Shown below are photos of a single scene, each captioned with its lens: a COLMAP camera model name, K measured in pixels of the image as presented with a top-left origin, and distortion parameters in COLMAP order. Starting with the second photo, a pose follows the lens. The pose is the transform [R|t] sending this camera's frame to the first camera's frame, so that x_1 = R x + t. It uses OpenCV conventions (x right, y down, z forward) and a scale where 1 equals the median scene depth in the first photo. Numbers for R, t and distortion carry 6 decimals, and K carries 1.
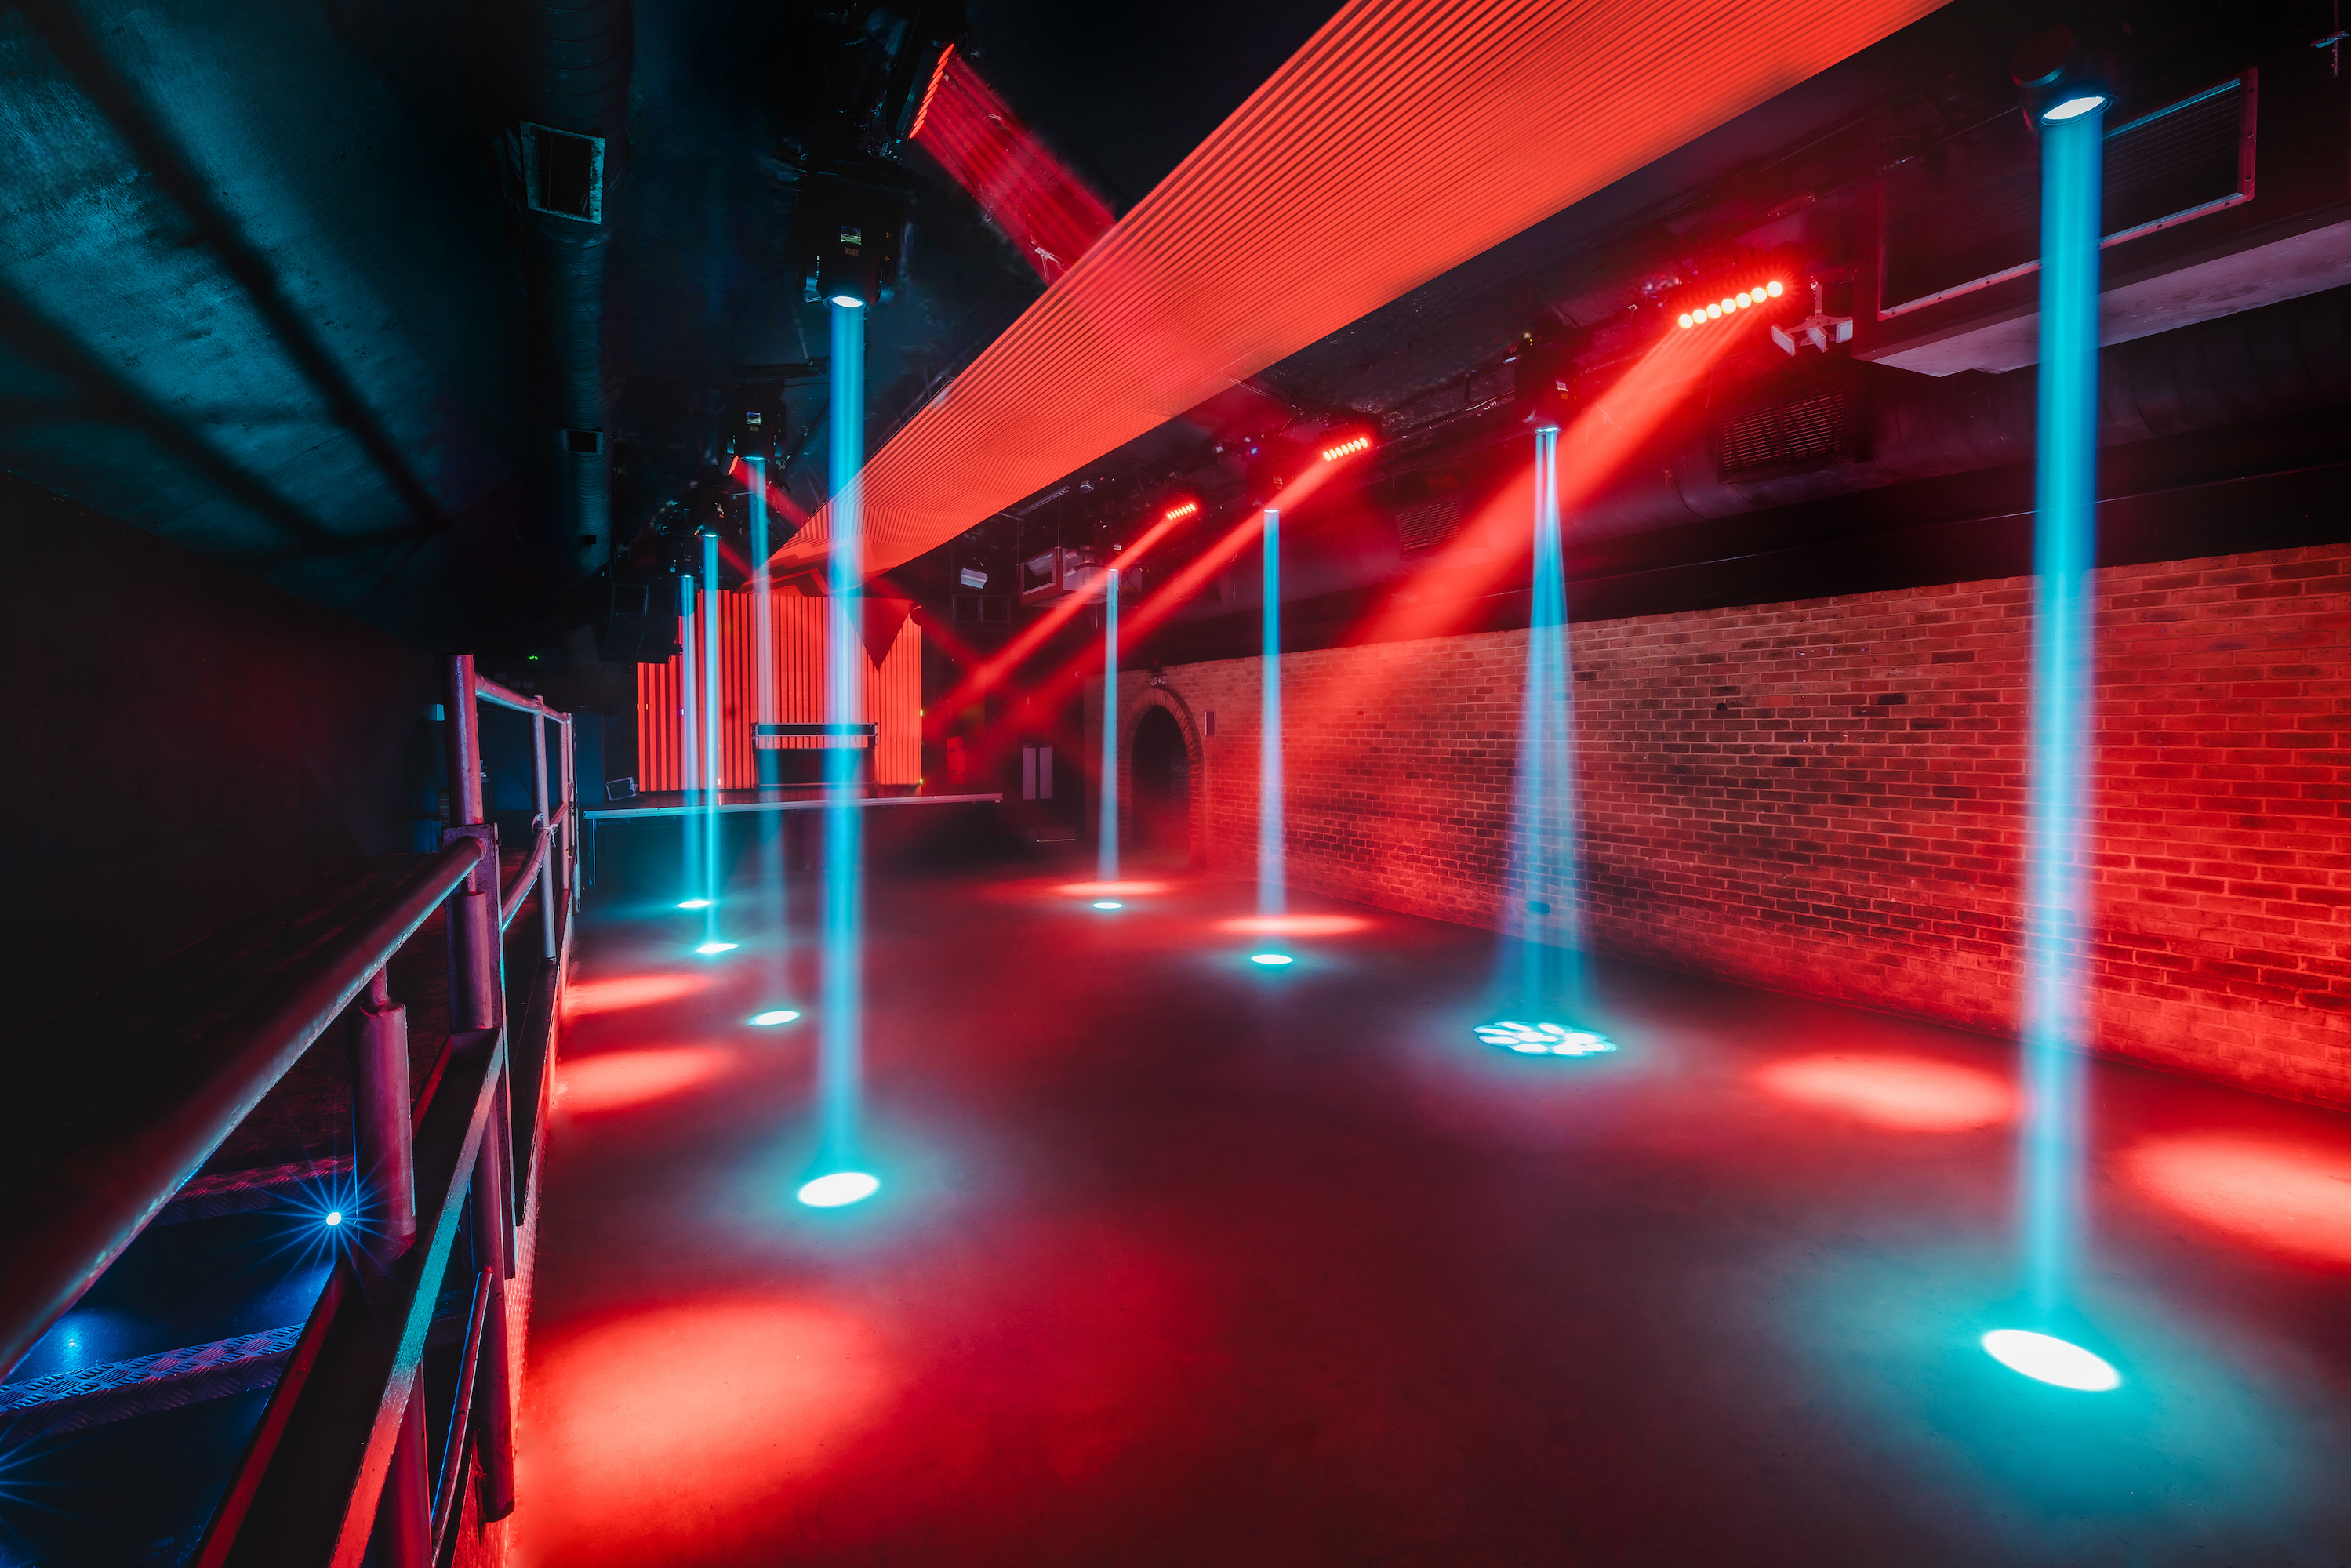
lens RADIAL K [[1060.1, 0, 1175.3], [0, 1060.1, 772.1], [0, 0, 1]] dist [0.001823, -0.000158]
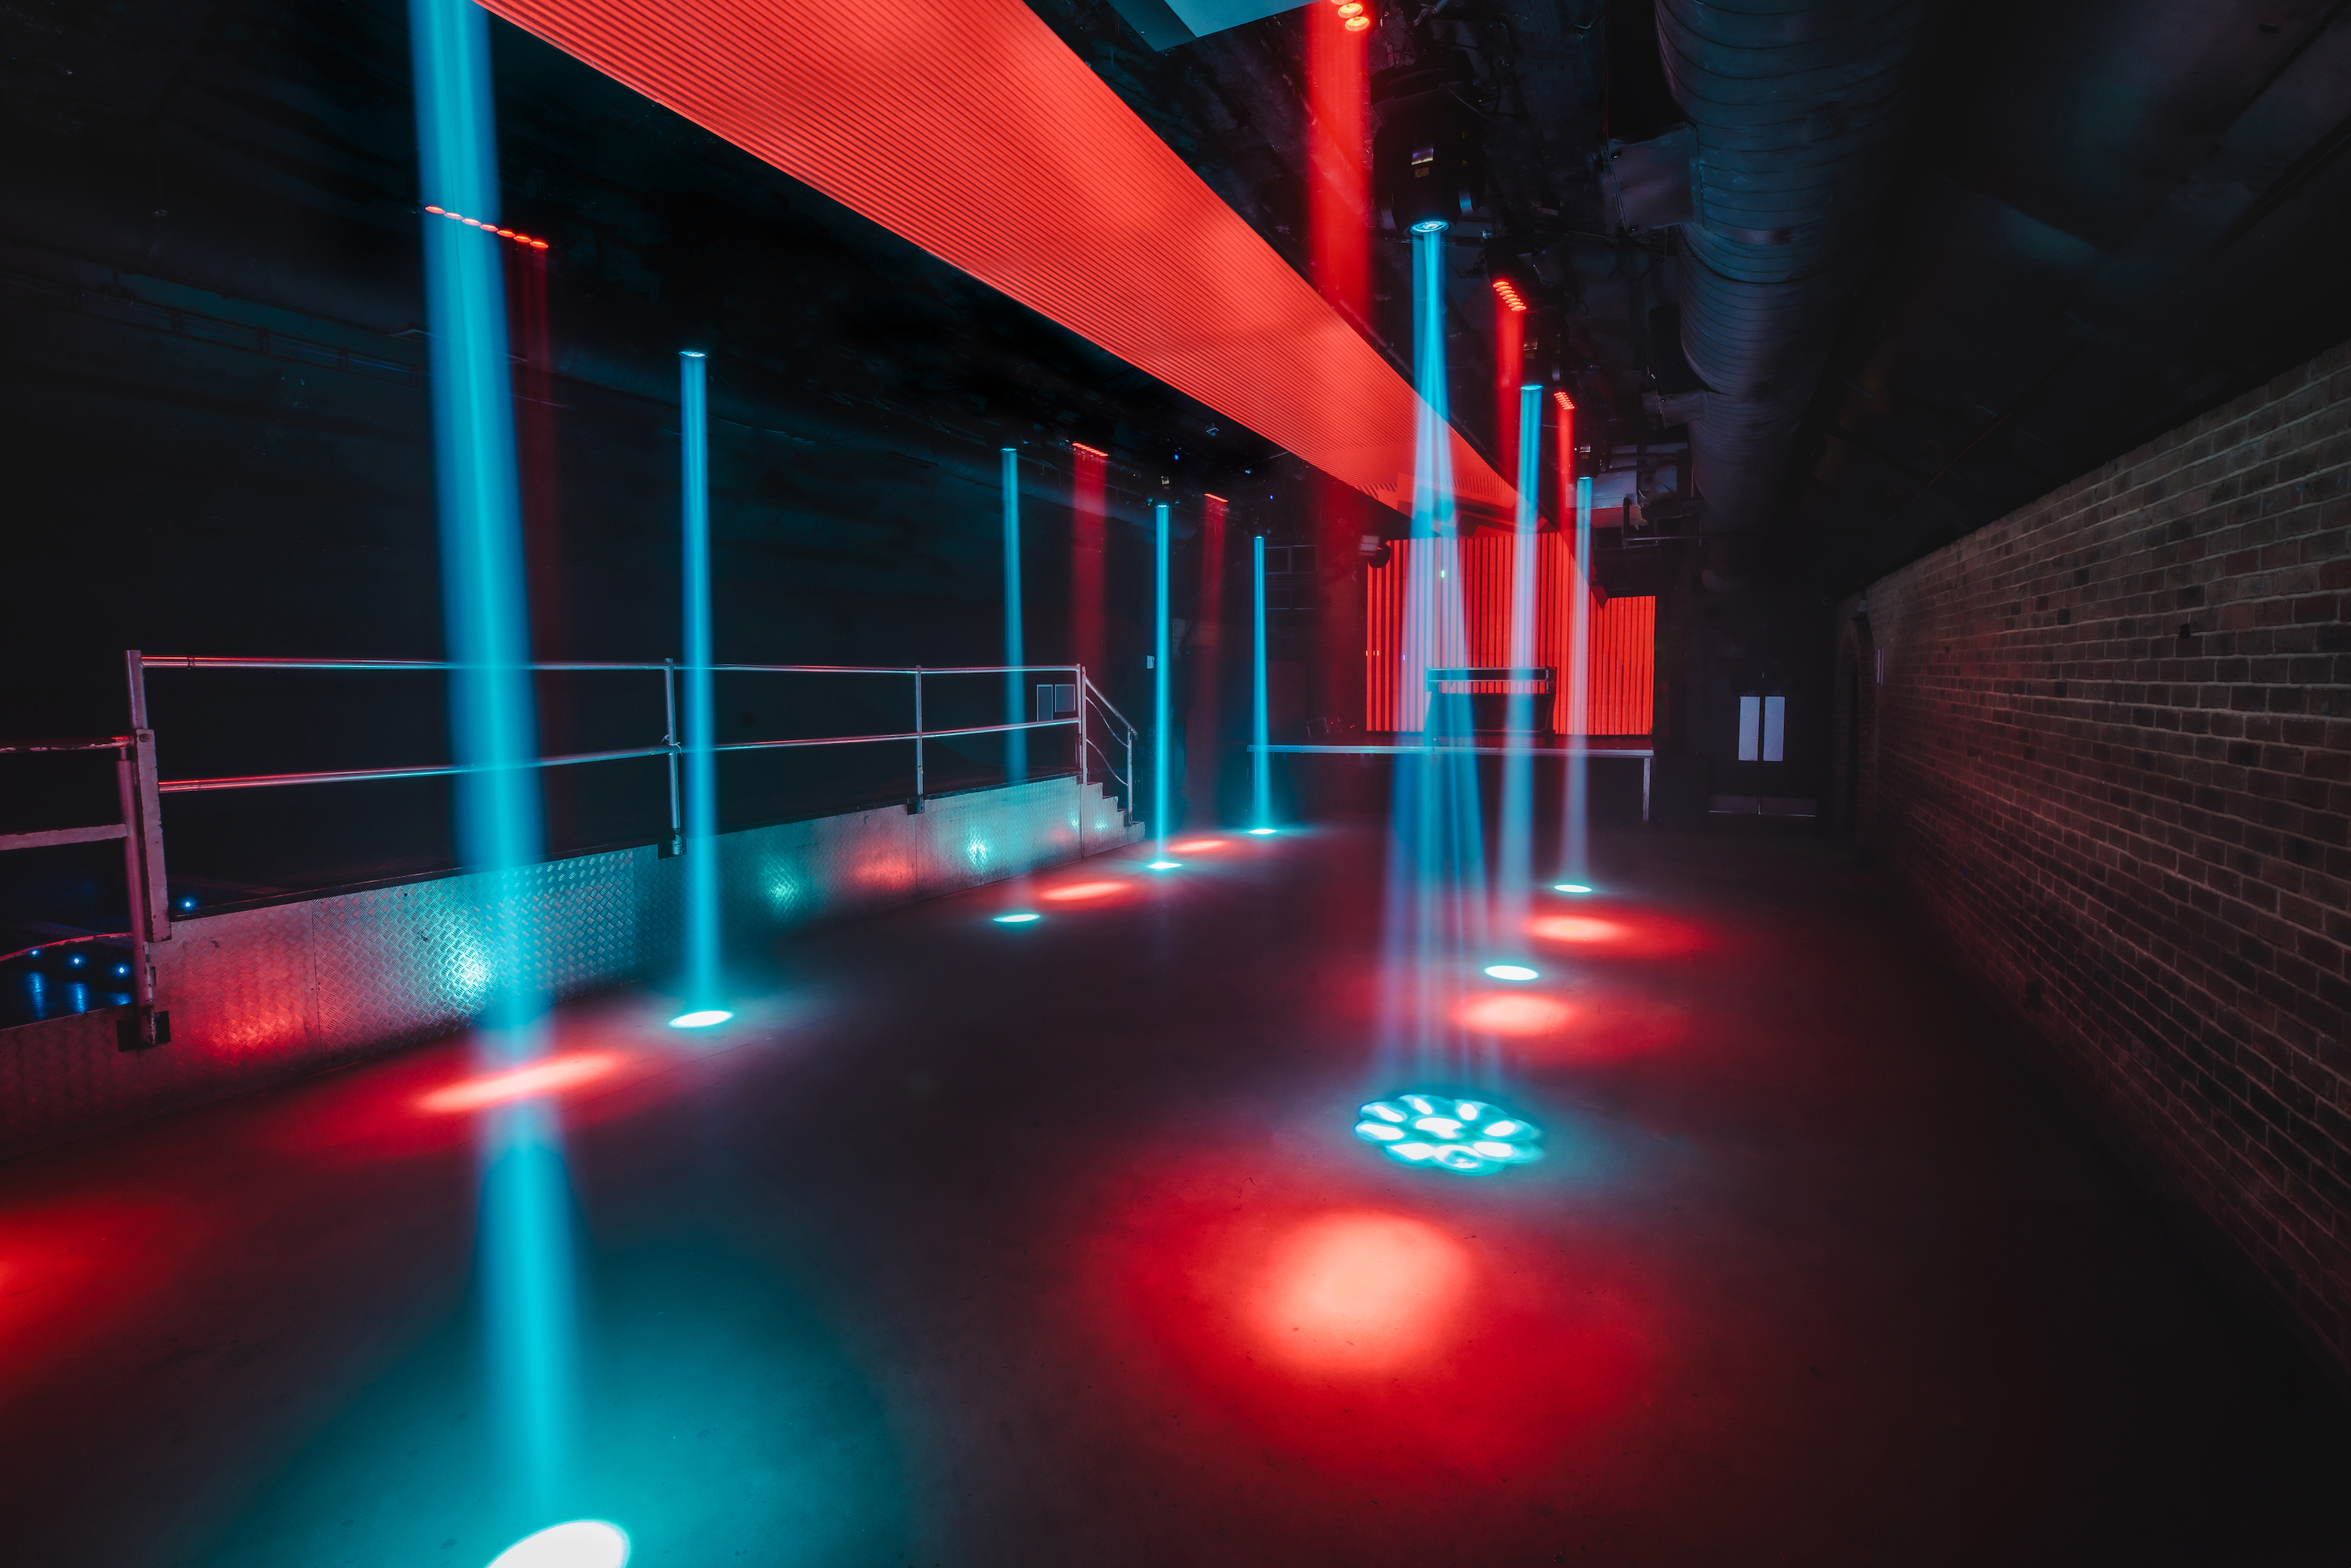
lens RADIAL K [[1104.8, 0, 1175.5], [0, 1104.8, 784.0], [0, 0, 1]] dist [0.000753, 0.000029]
pose [[0.588741, 0.079434, -0.804409, 0.663474], [-0.029440, 0.996607, 0.076866, -0.019660], [0.807786, -0.021572, 0.589082, 0.359740]]
